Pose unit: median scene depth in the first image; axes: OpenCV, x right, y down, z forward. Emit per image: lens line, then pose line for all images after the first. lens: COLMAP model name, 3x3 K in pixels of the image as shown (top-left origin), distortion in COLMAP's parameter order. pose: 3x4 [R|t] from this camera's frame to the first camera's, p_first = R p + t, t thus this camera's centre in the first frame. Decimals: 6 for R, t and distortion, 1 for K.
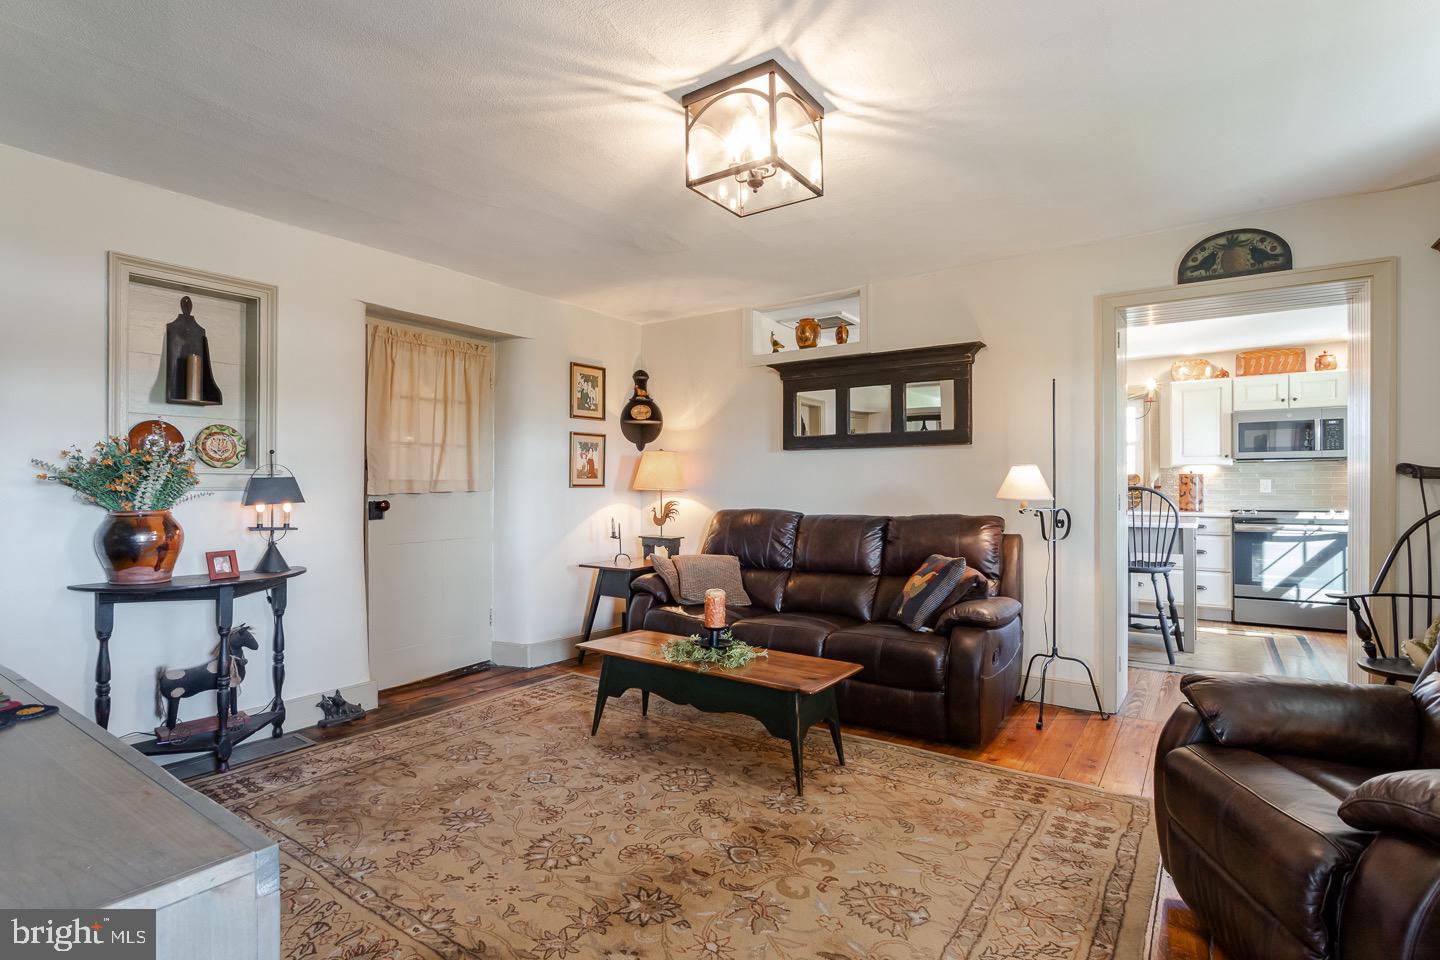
lens RADIAL K [[732.0, 0, 720.5], [0, 732.0, 484.2], [0, 0, 1]] dist [-0.011833, 0.006191]
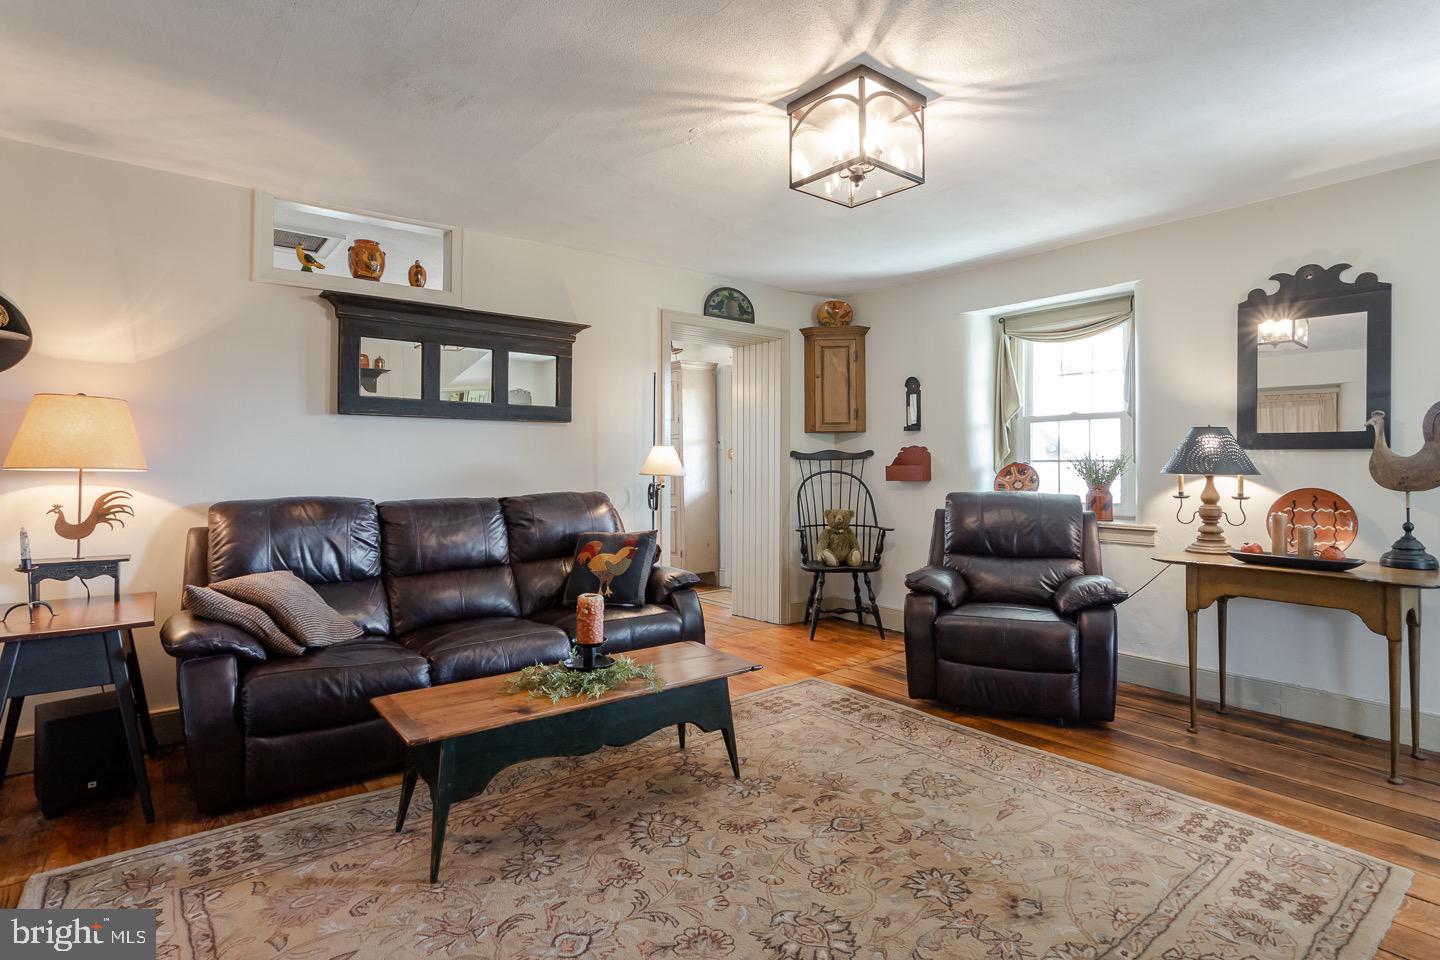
lens RADIAL K [[732.0, 0, 728.0], [0, 732.0, 454.2], [0, 0, 1]] dist [-0.011833, 0.006191]
pose [[0.260220, 0.012699, 0.965466, -0.718195], [-0.003132, 0.999919, -0.012308, 0.001195], [-0.965544, 0.000179, 0.260238, 0.638326]]
